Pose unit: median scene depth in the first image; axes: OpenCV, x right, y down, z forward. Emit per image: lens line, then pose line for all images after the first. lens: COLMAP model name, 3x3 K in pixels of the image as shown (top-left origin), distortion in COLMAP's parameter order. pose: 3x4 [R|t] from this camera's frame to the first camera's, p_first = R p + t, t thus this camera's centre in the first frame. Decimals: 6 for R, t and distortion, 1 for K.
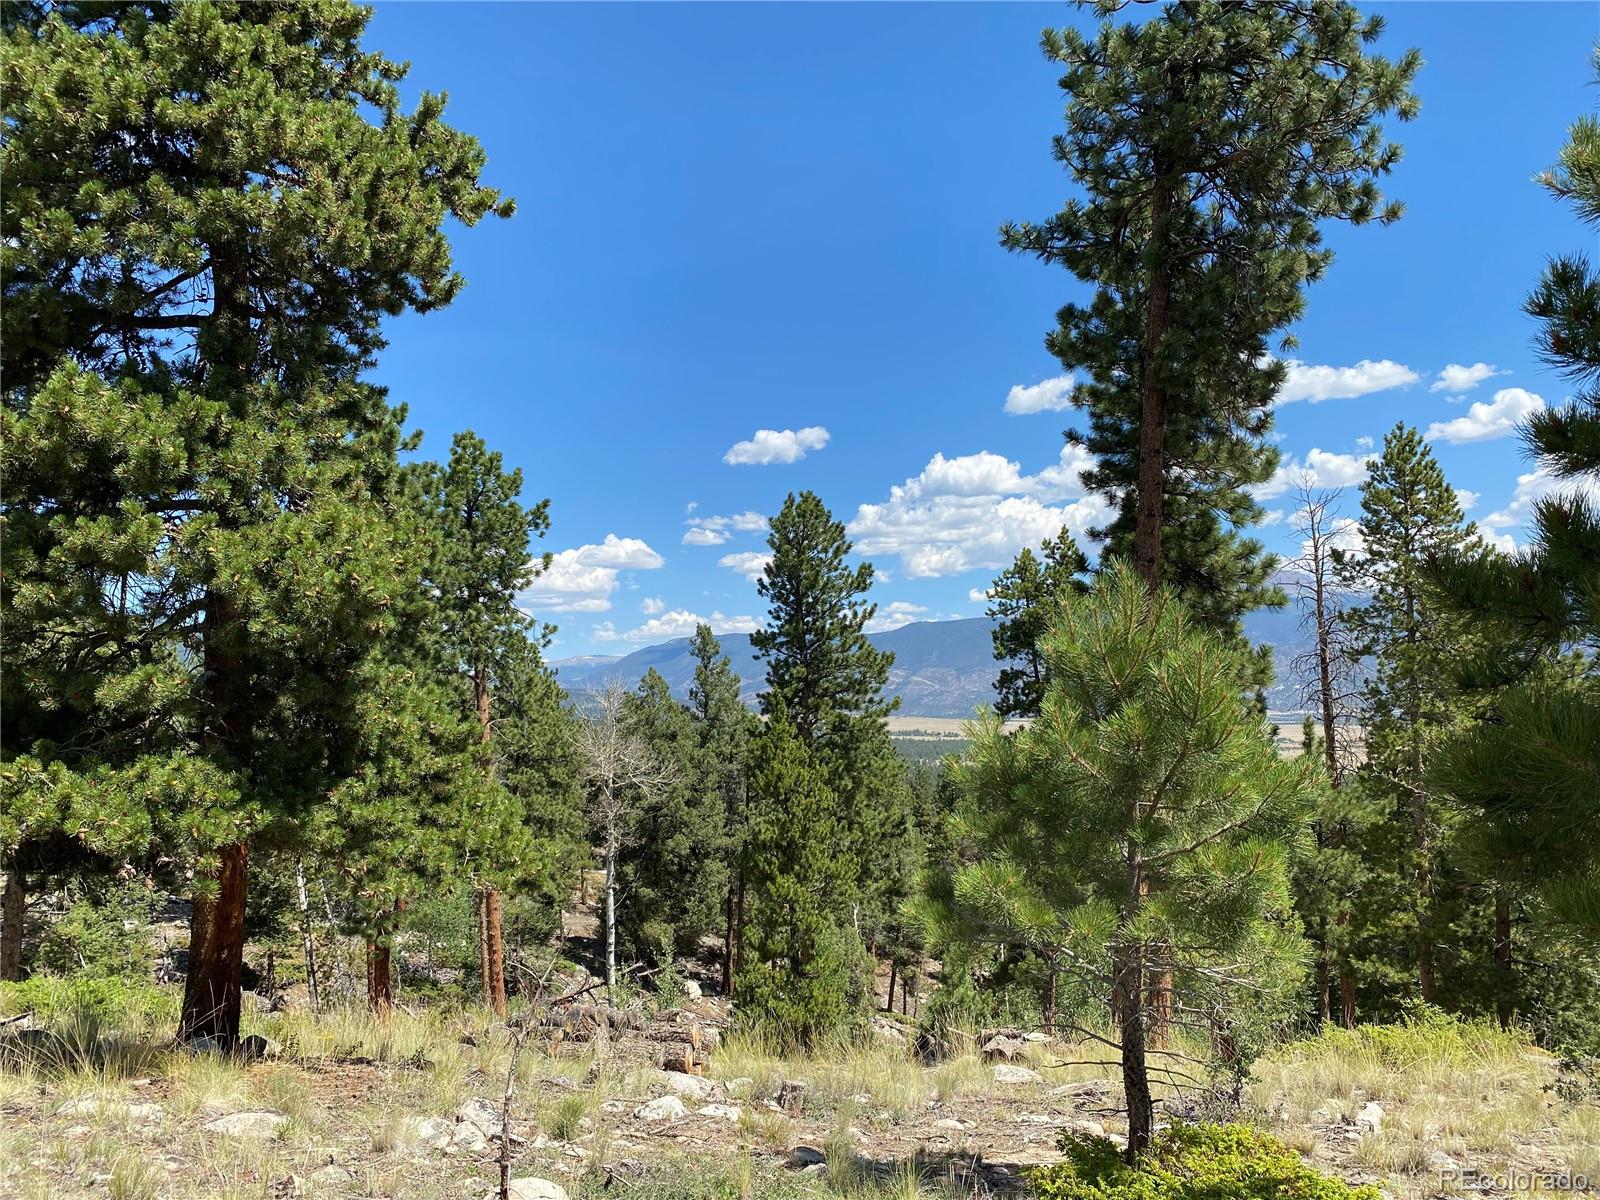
lens RADIAL K [[1215.2, 0, 796.6], [0, 1215.2, 600.0], [0, 0, 1]] dist [0.010717, 0.001689]
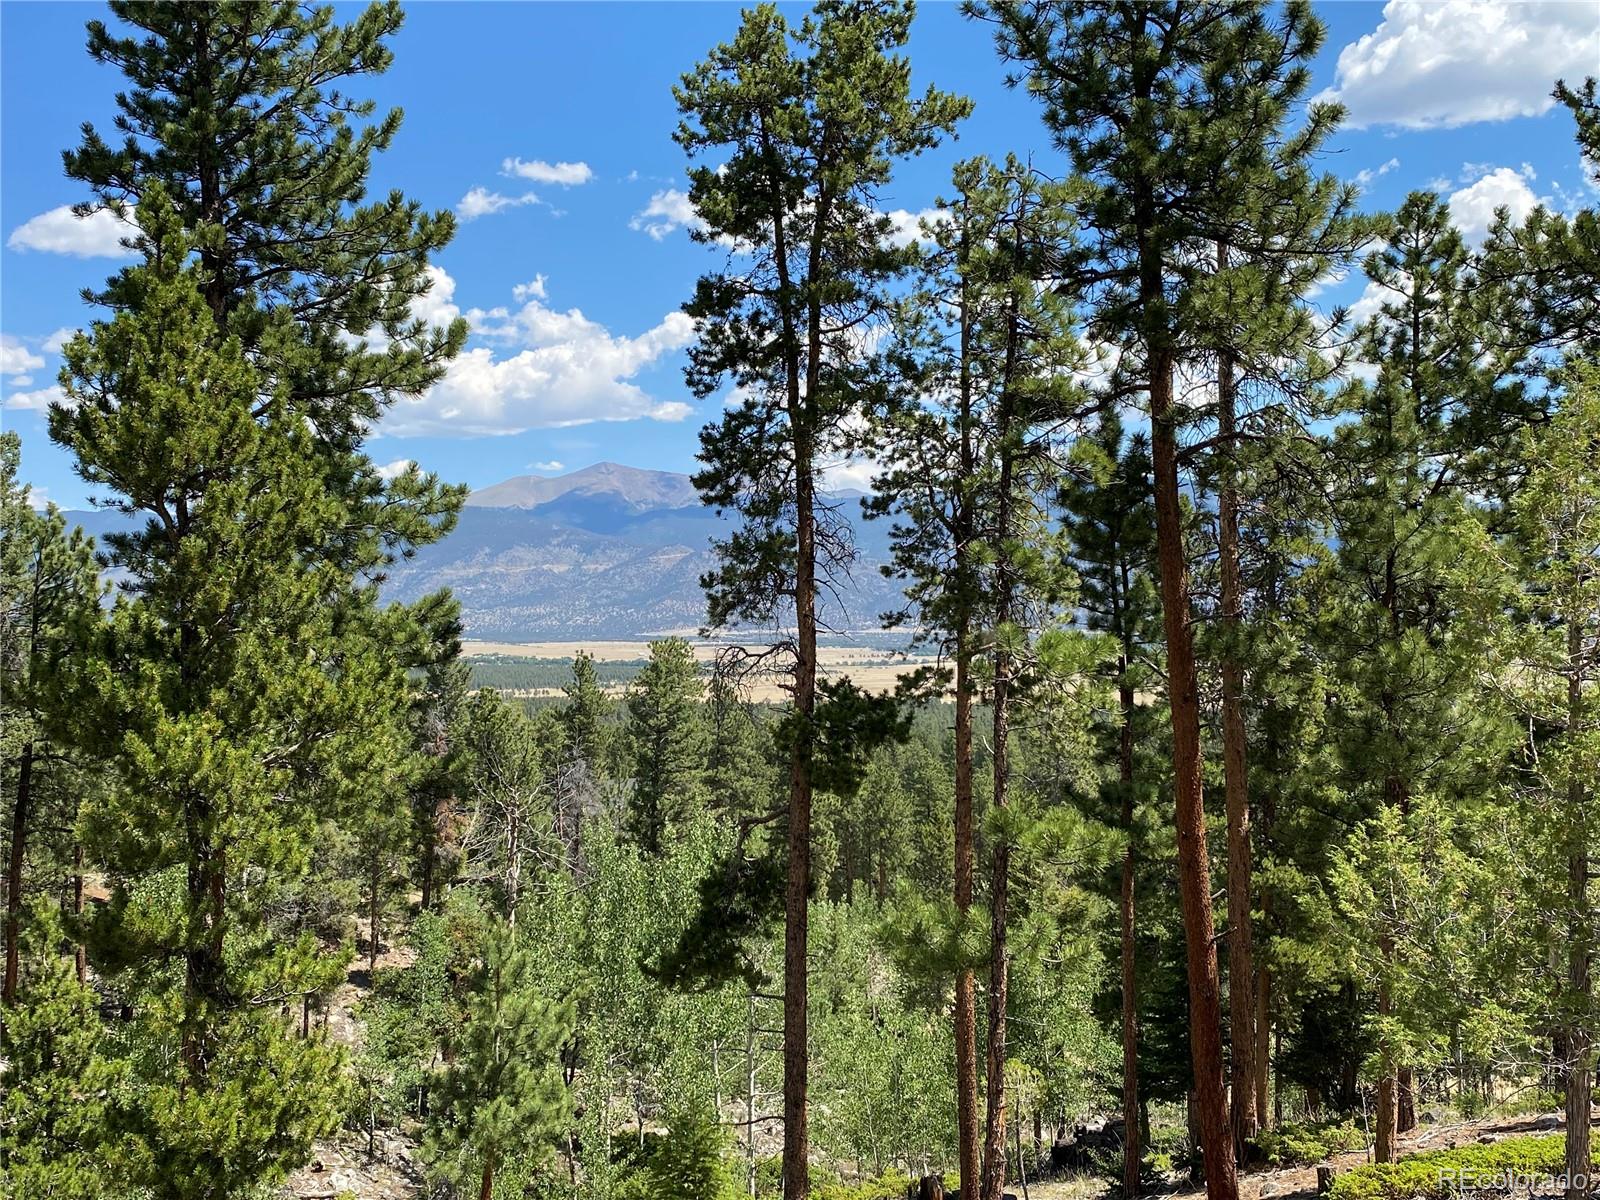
lens RADIAL K [[1572.3, 0, 801.2], [0, 1572.3, 597.2], [0, 0, 1]] dist [-0.010515, 0.000000]
pose [[0.912537, 0.018500, 0.408574, -0.015843], [-0.046695, 0.997157, 0.059140, 0.080453], [-0.406319, -0.073046, 0.910807, 0.270142]]
